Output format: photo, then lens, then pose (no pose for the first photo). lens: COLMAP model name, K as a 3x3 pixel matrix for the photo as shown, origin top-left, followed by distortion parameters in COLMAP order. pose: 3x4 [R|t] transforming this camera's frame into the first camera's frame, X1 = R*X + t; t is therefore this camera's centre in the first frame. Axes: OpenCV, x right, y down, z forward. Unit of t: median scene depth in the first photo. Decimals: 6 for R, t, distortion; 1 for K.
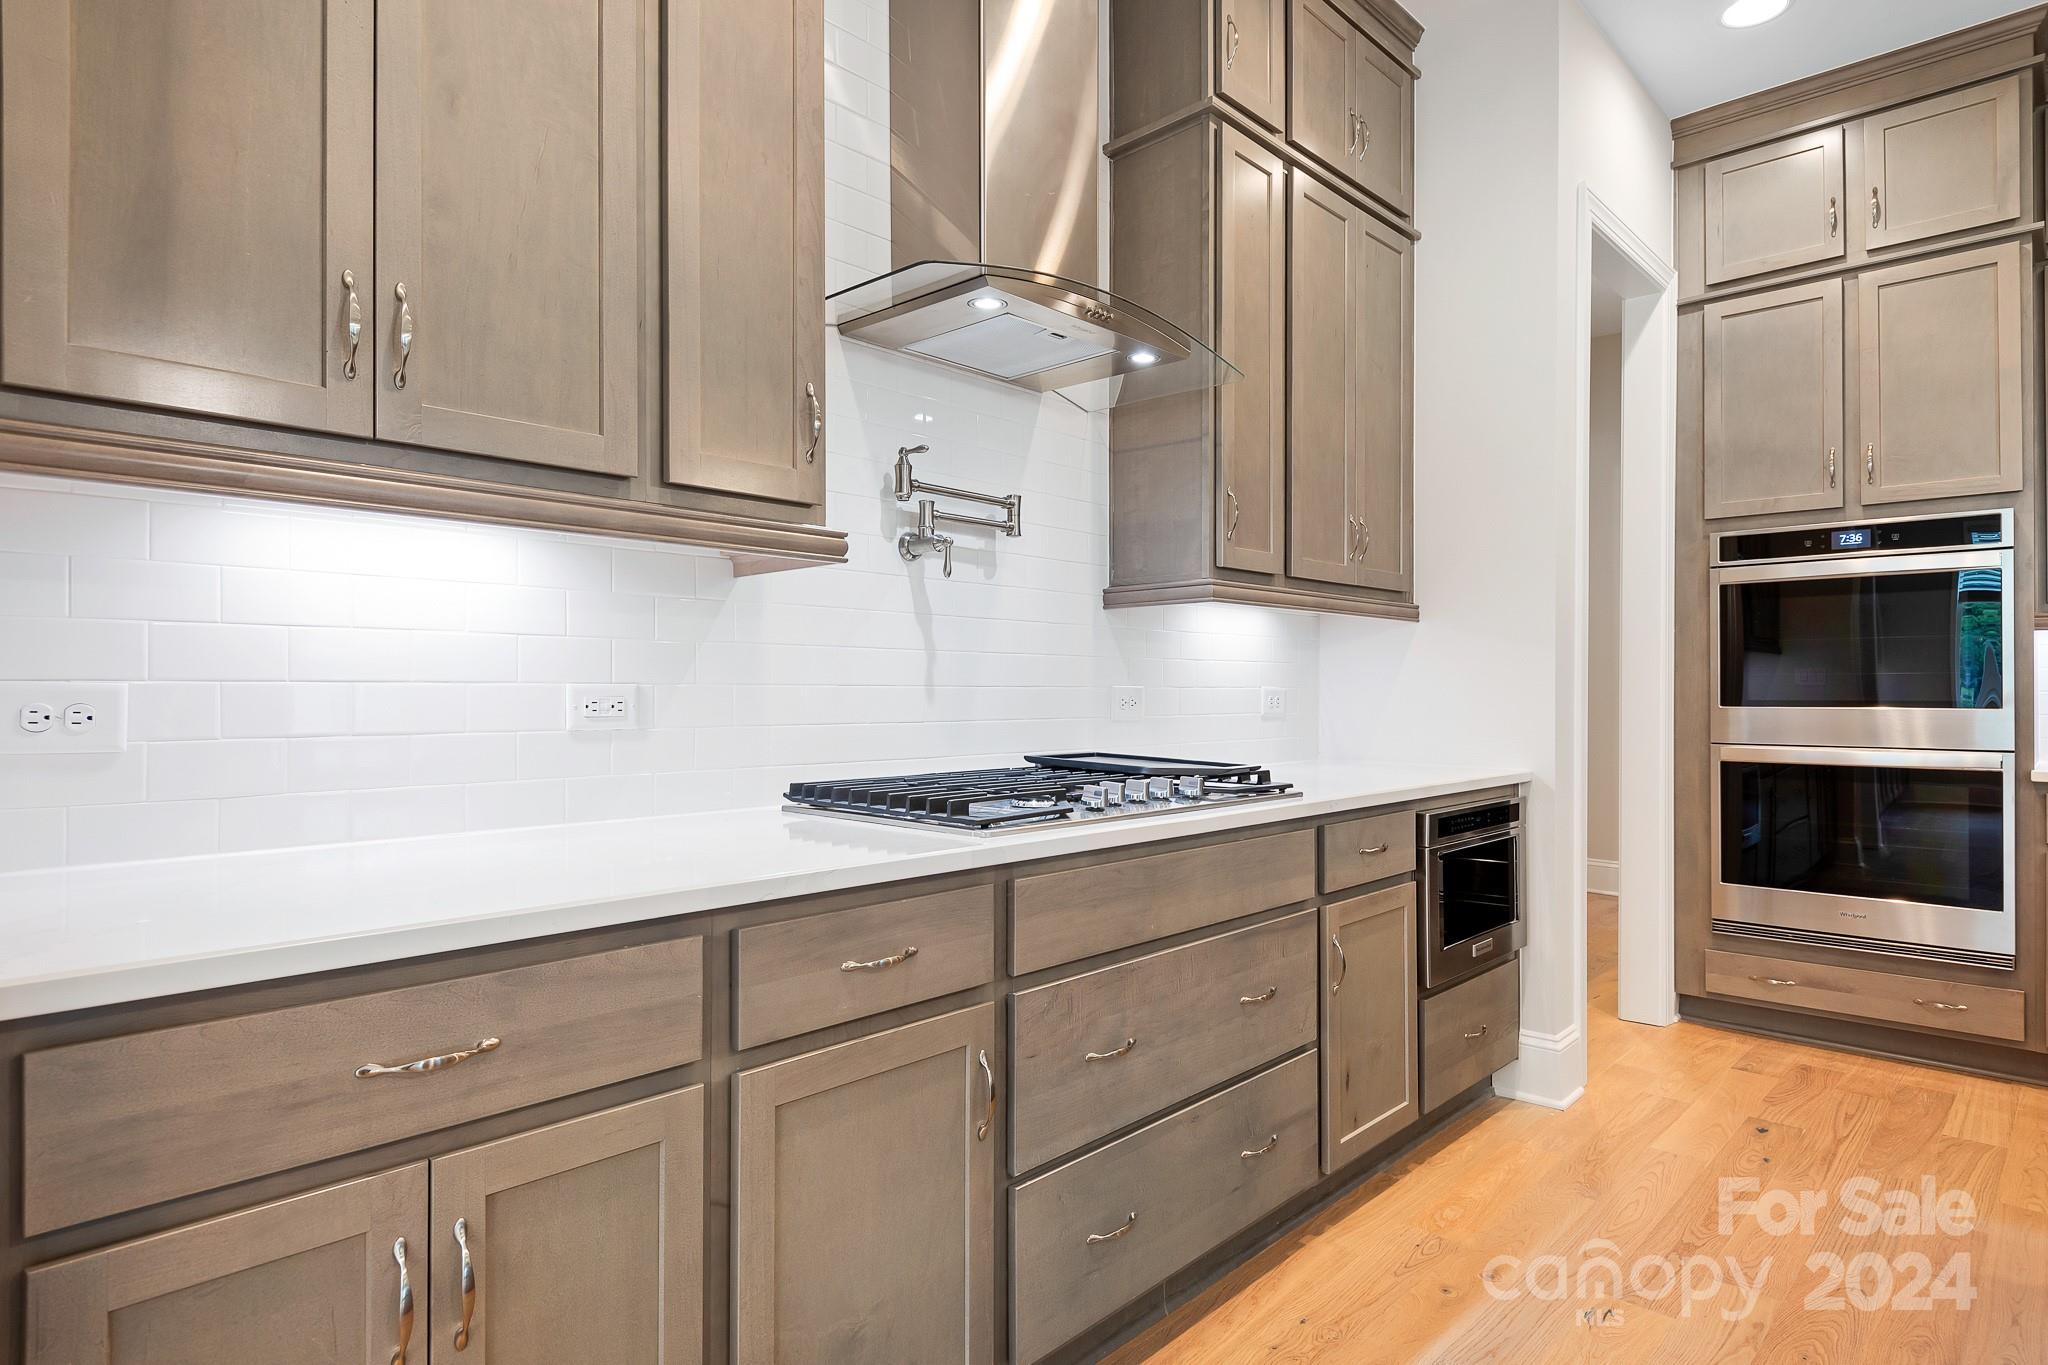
lens RADIAL K [[1107.9, 0, 1019.3], [0, 1107.9, 691.3], [0, 0, 1]] dist [0.002398, -0.012111]
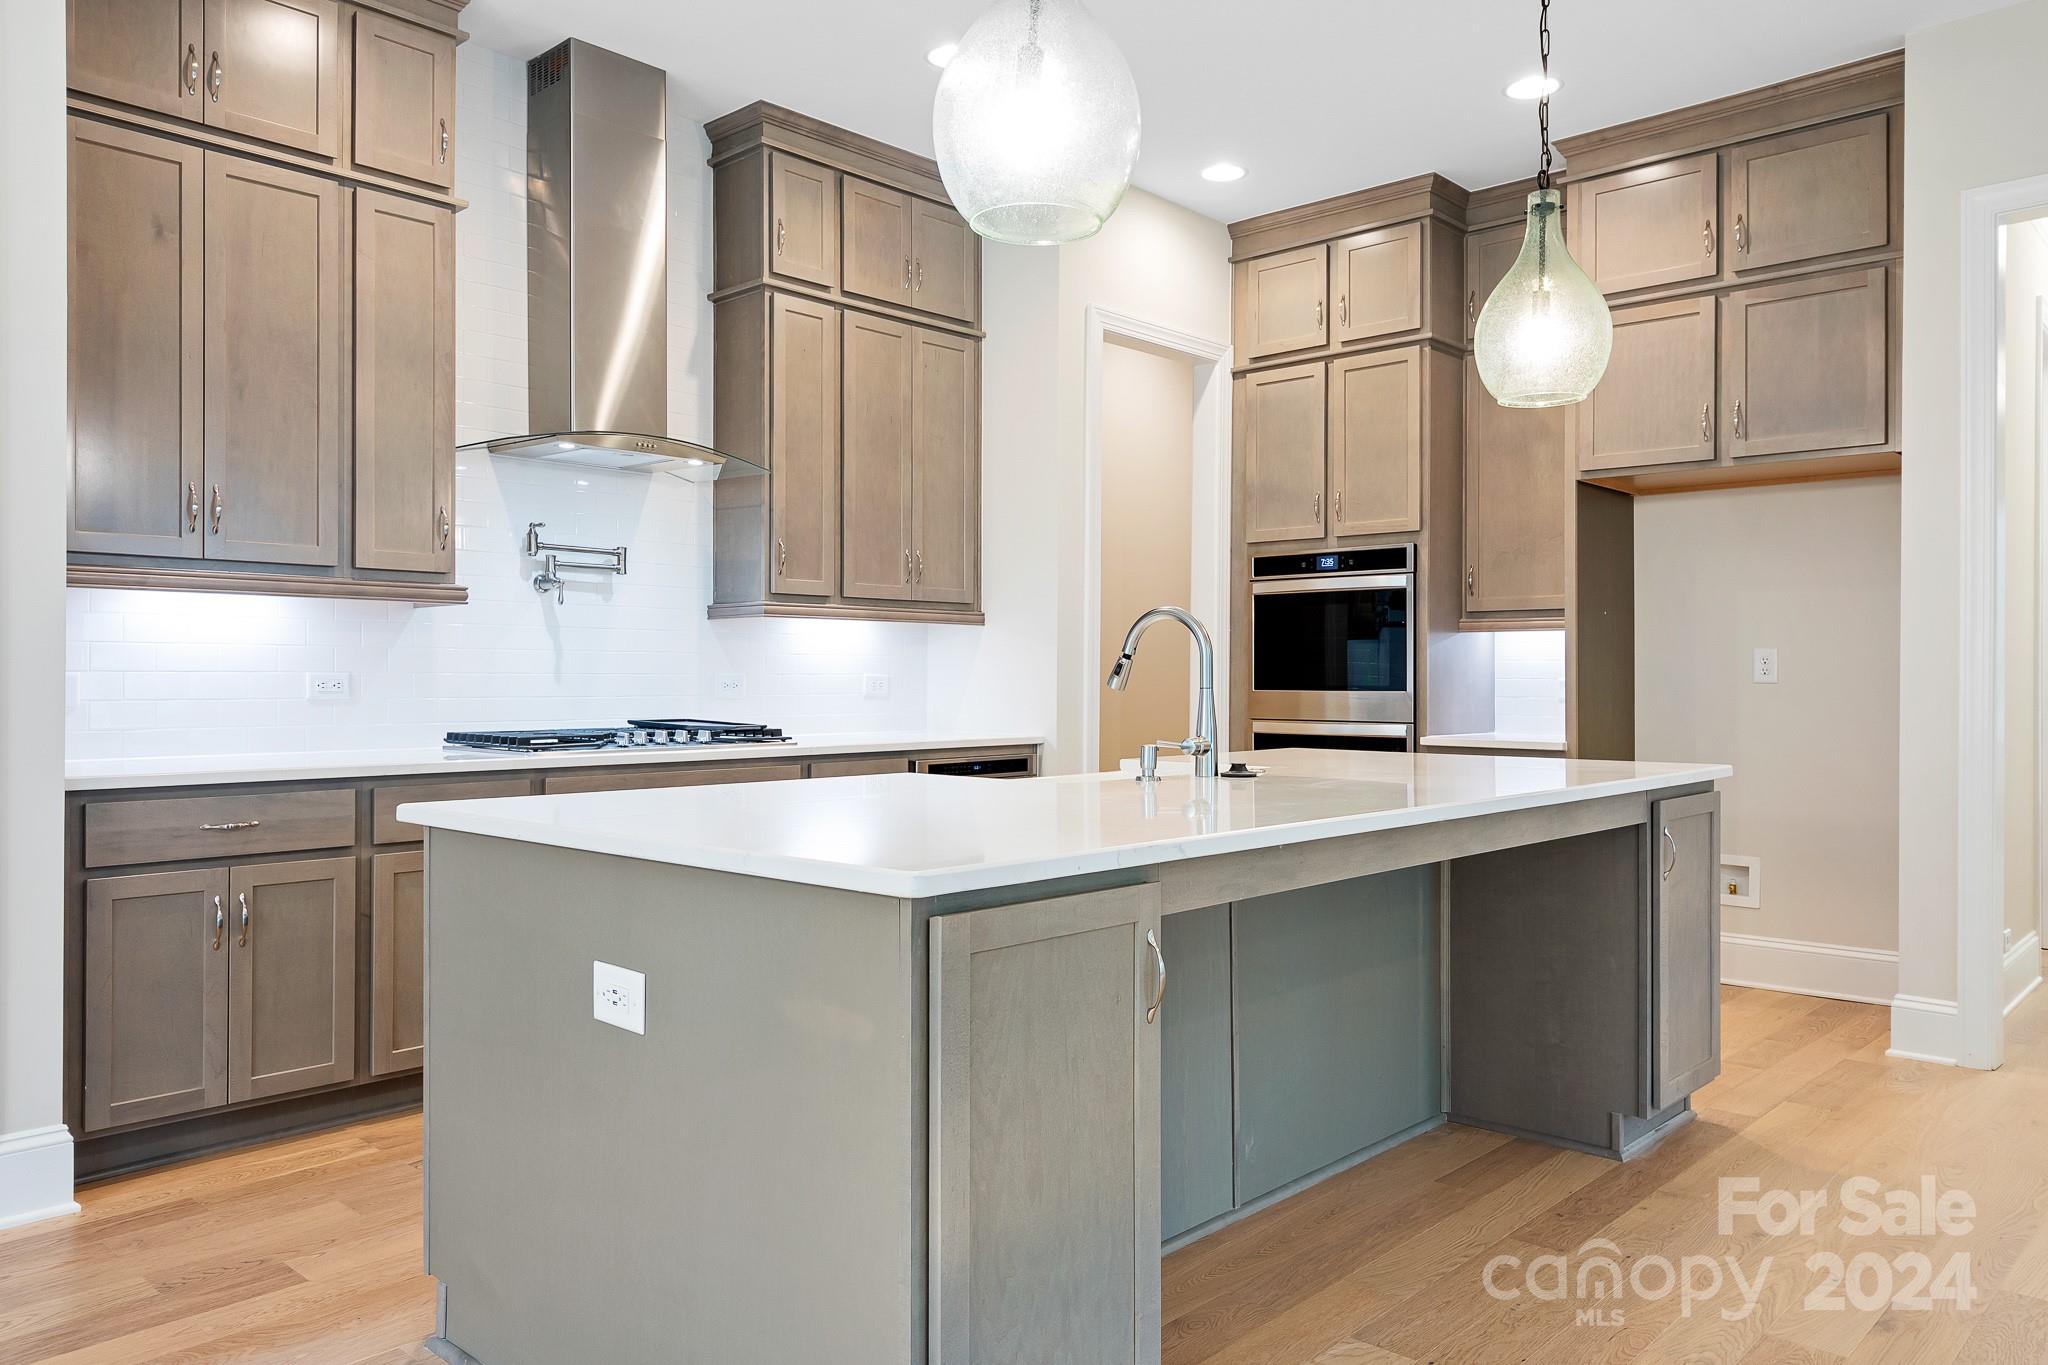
lens RADIAL K [[1429.1, 0, 1032.4], [0, 1429.1, 680.4], [0, 0, 1]] dist [-0.001172, -0.000371]
pose [[0.999723, 0.002533, 0.023388, 0.364527], [-0.002585, 0.999994, 0.002221, -0.000960], [-0.023382, -0.002281, 0.999724, -0.688832]]
